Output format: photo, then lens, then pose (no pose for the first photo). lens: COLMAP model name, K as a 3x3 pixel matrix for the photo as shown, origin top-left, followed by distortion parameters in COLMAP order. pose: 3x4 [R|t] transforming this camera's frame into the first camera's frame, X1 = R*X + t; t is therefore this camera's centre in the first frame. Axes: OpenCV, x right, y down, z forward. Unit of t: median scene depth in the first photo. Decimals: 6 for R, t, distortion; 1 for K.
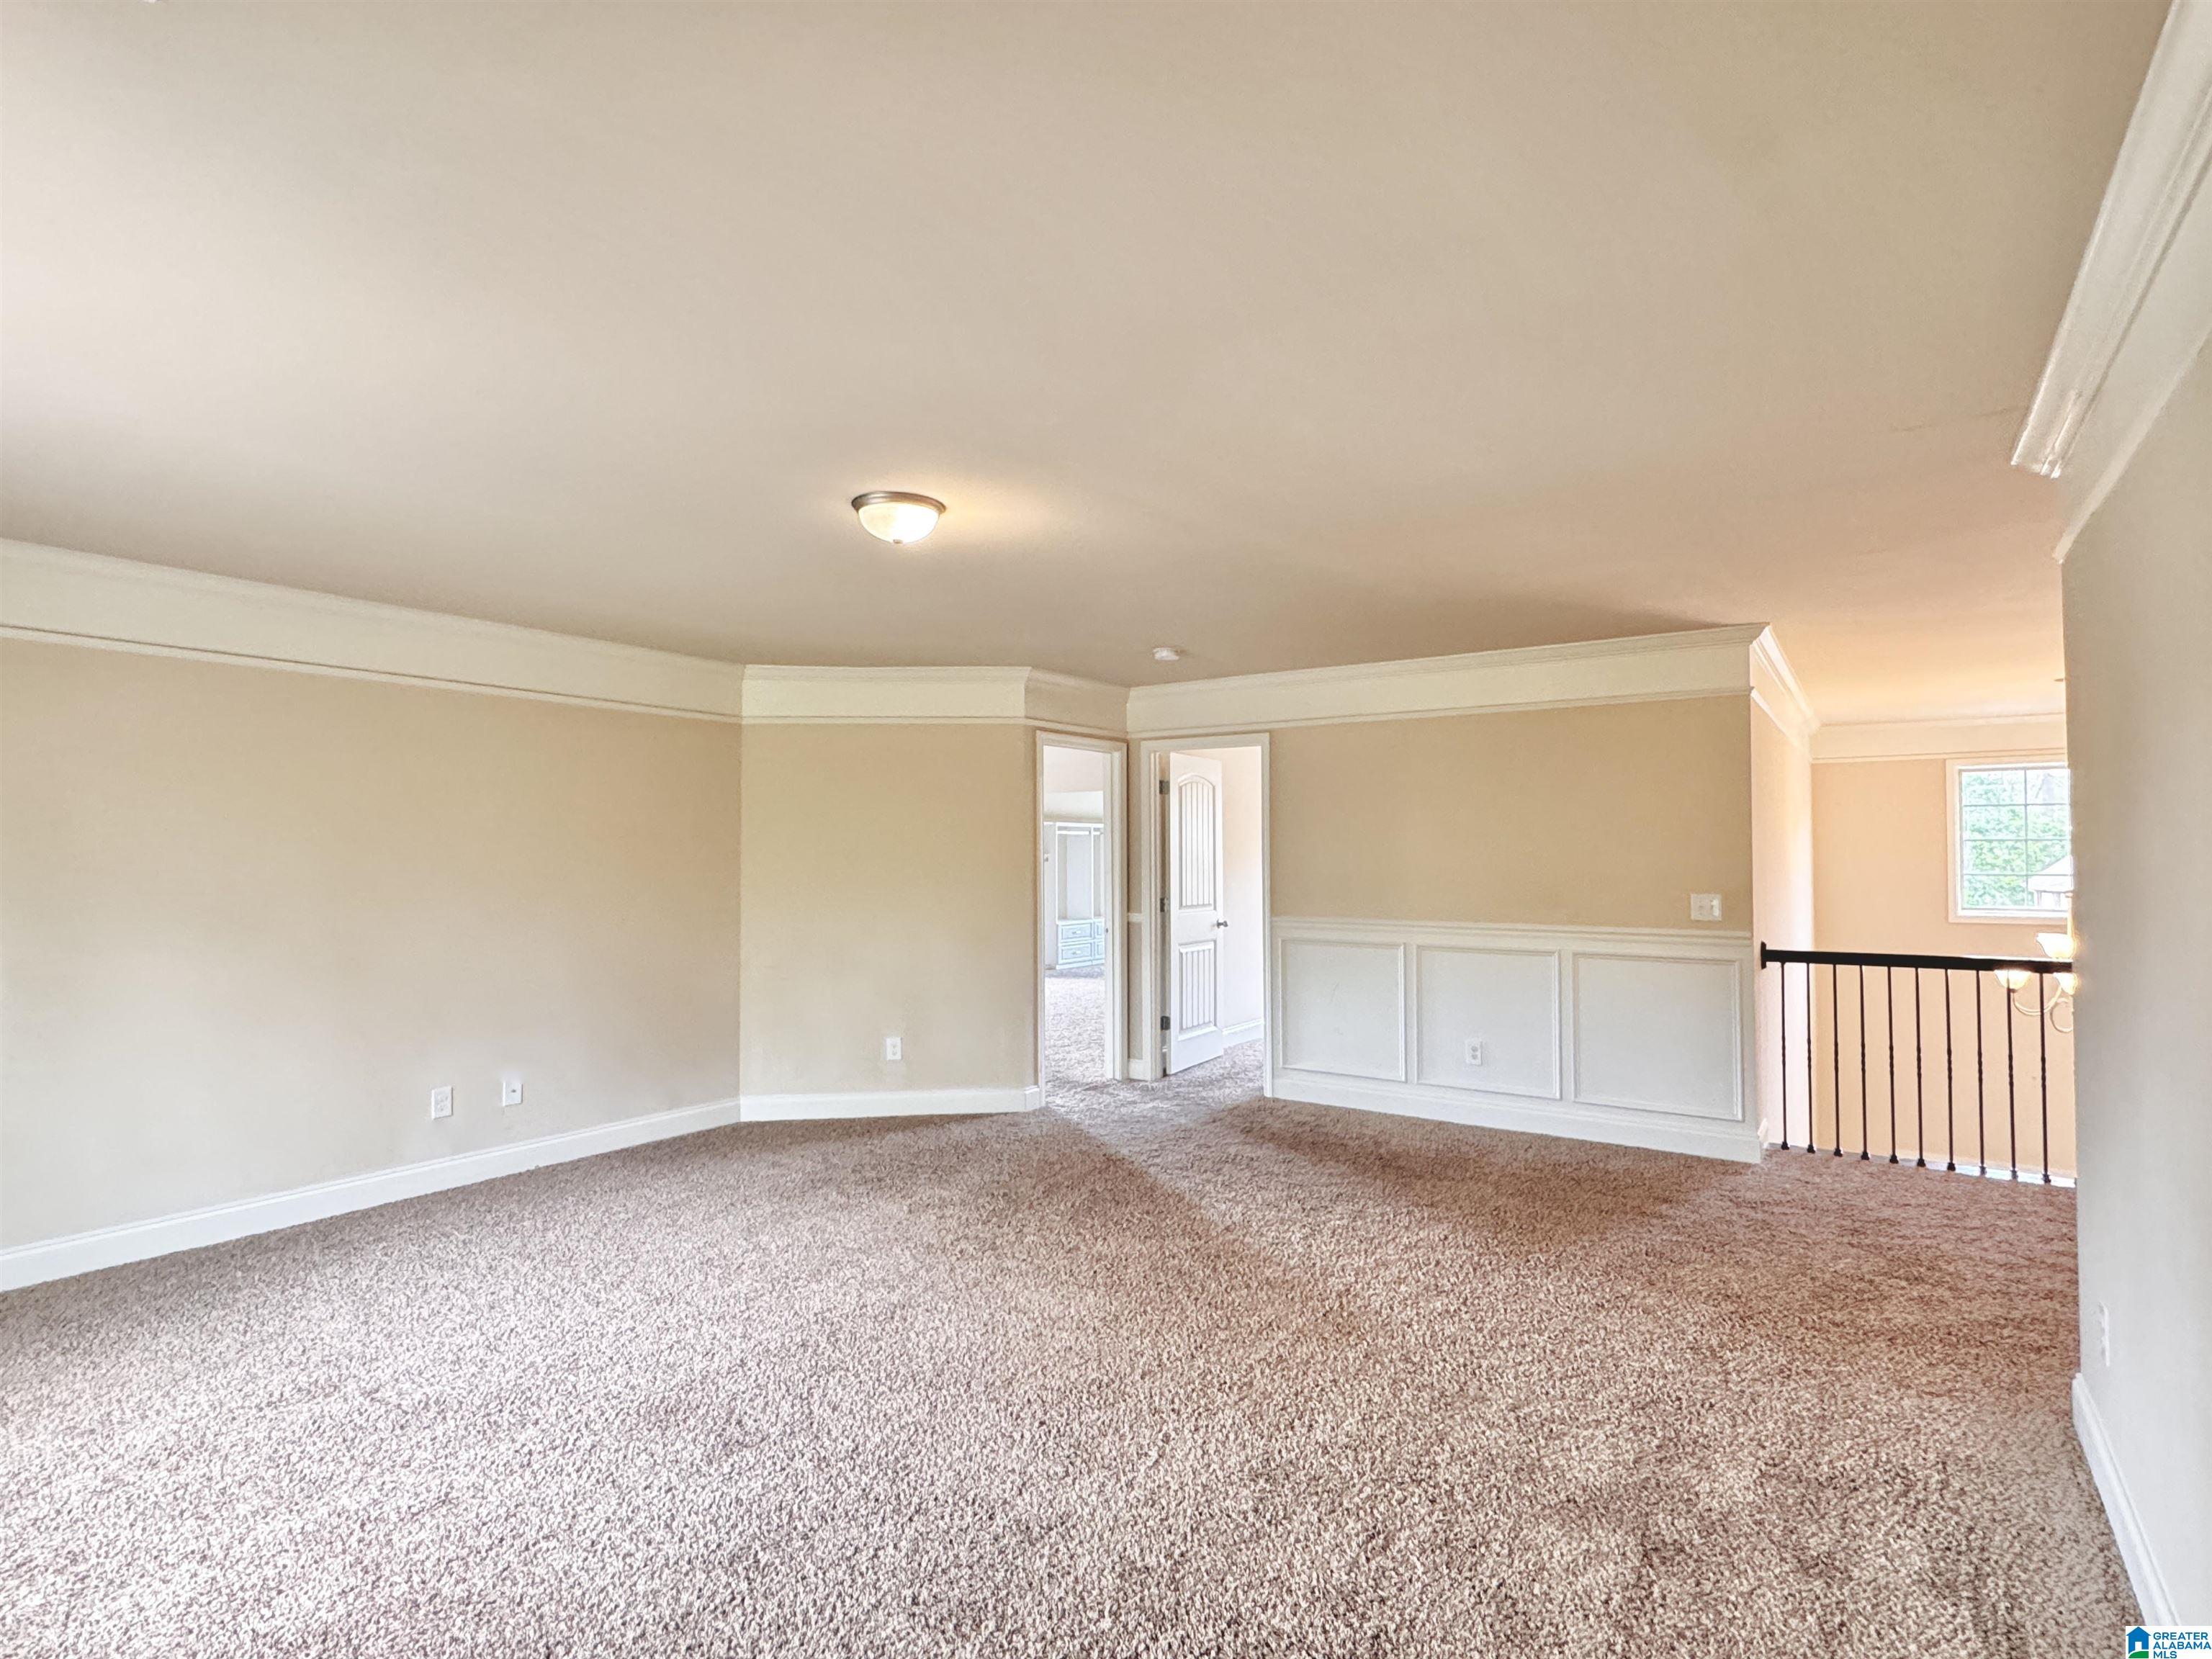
lens RADIAL K [[1112.8, 0, 1106.0], [0, 1112.8, 829.5], [0, 0, 1]] dist [-0.000581, -0.000546]
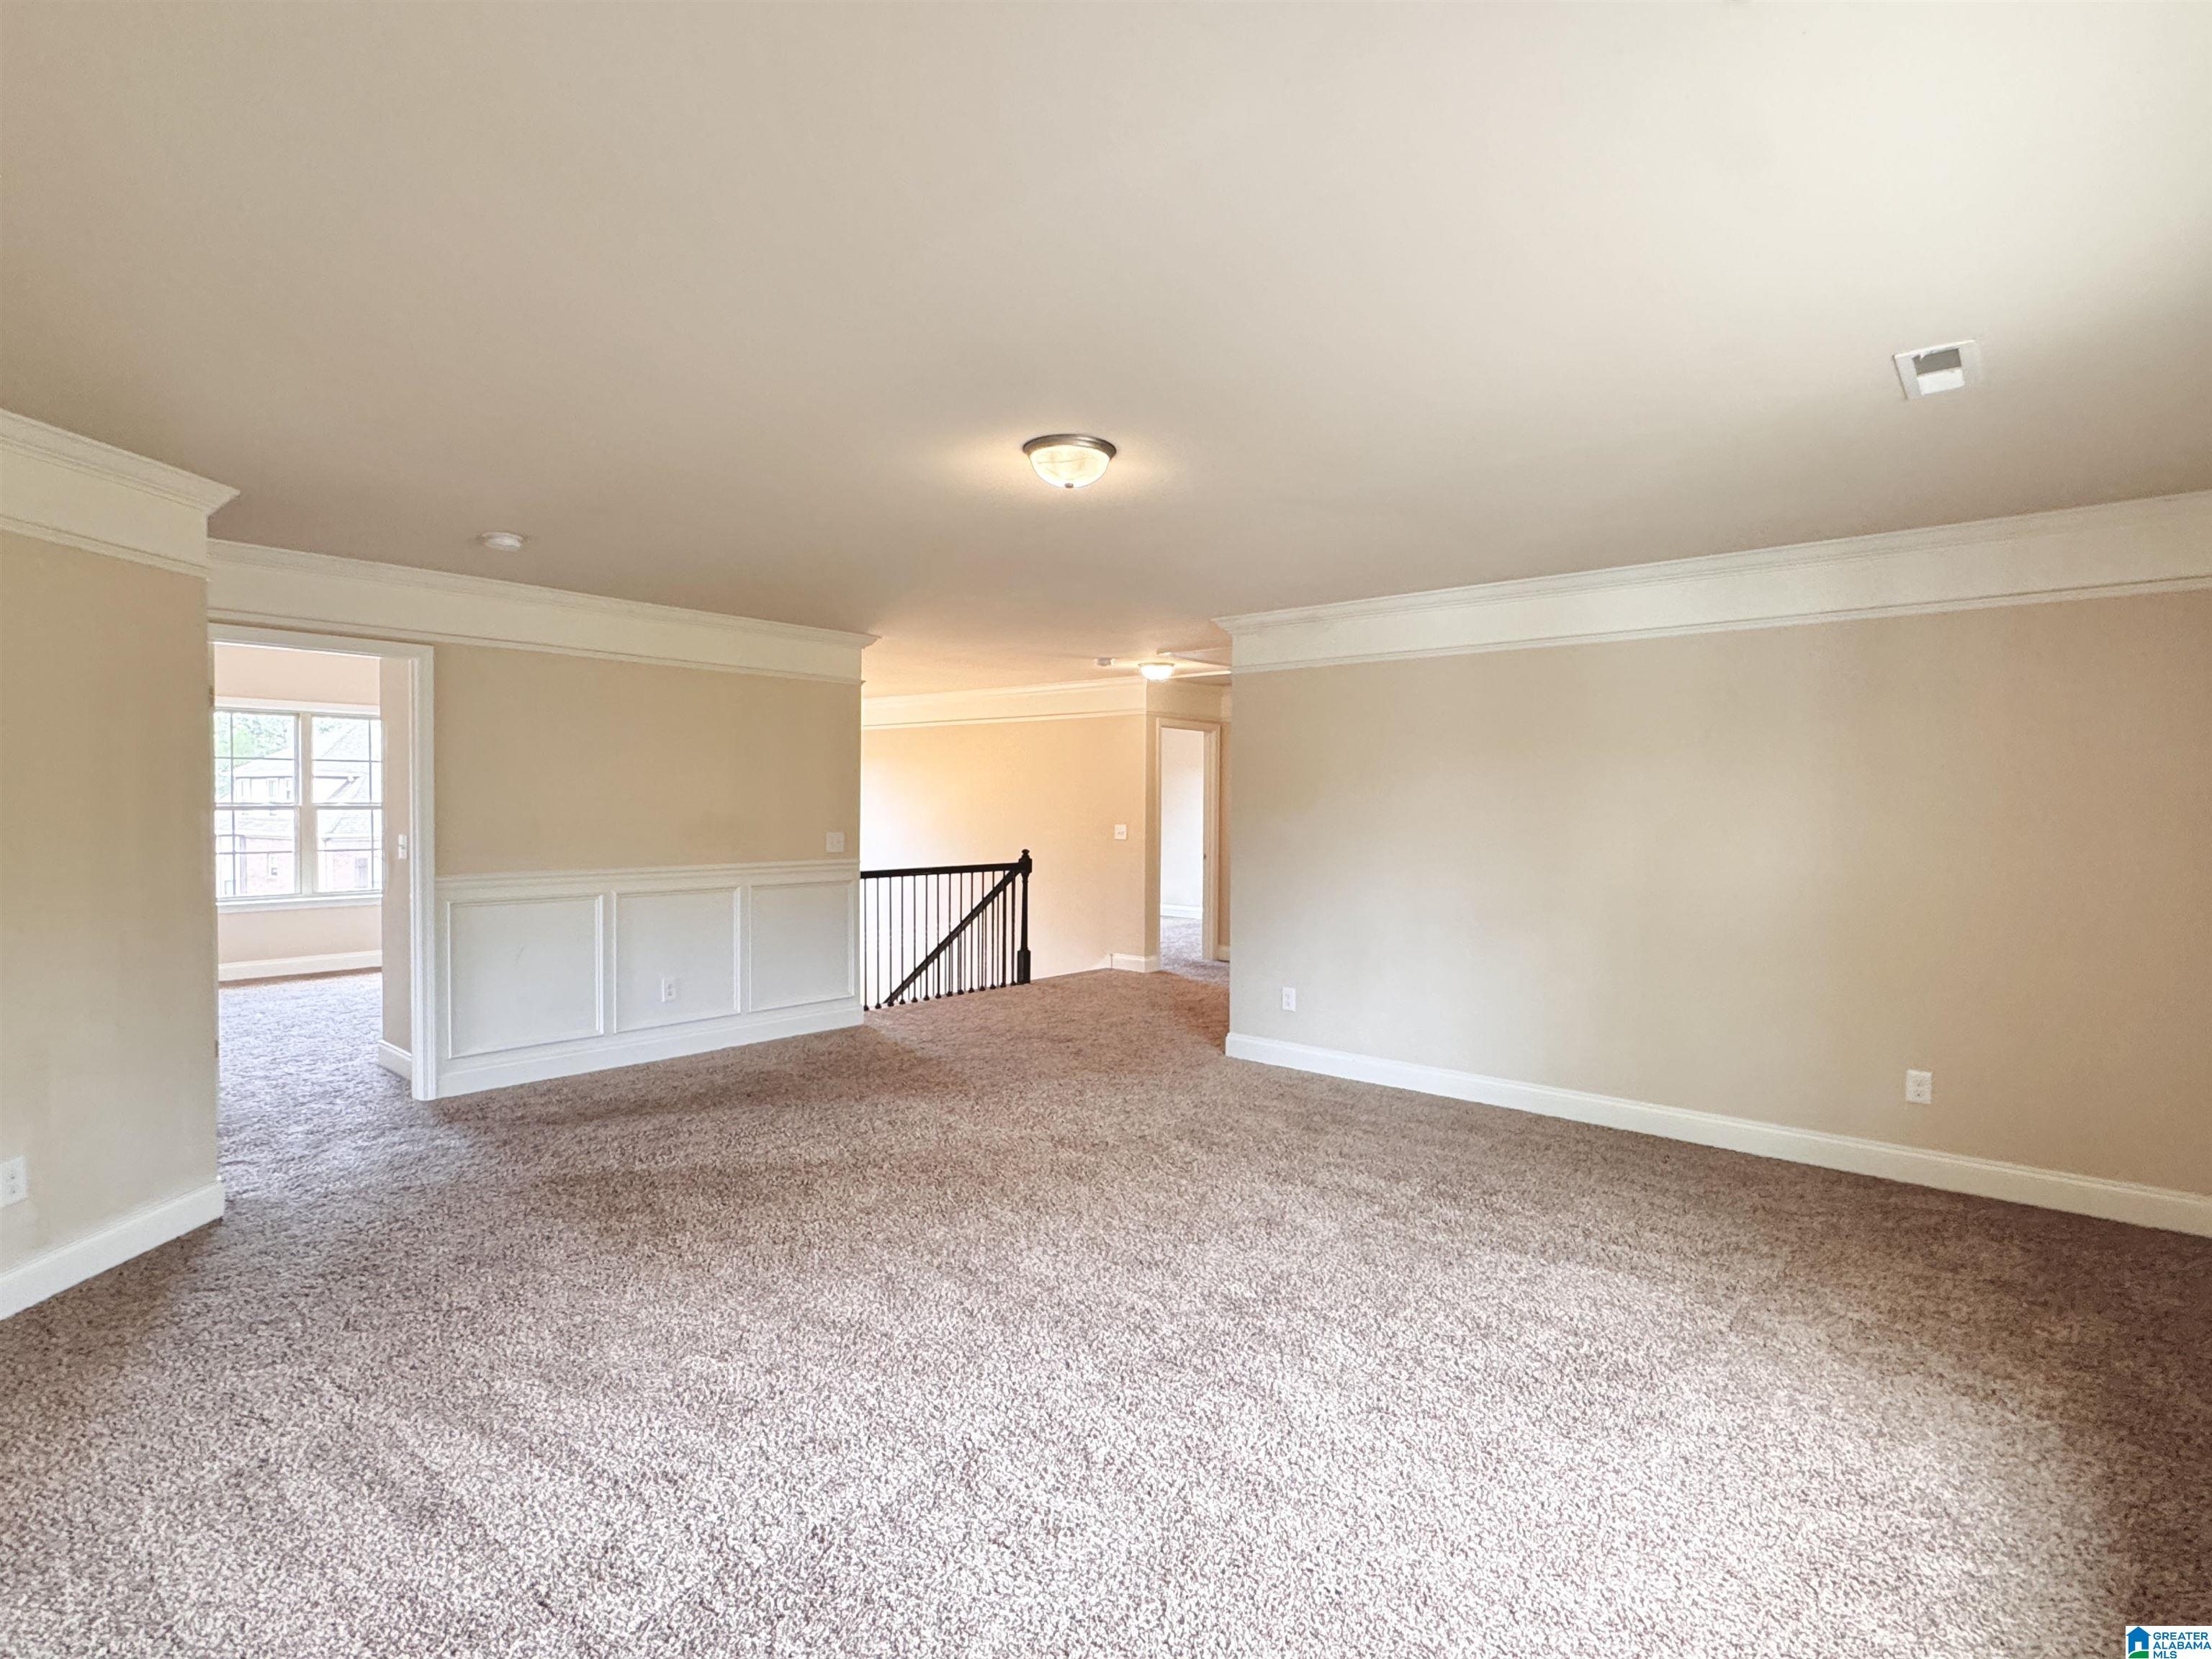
lens RADIAL K [[1112.8, 0, 1106.0], [0, 1112.8, 829.5], [0, 0, 1]] dist [-0.000581, -0.000546]
pose [[0.091525, -0.022861, 0.995540, -0.731497], [-0.033214, 0.999110, 0.025997, 0.009349], [-0.995249, -0.035445, 0.090684, 0.542714]]
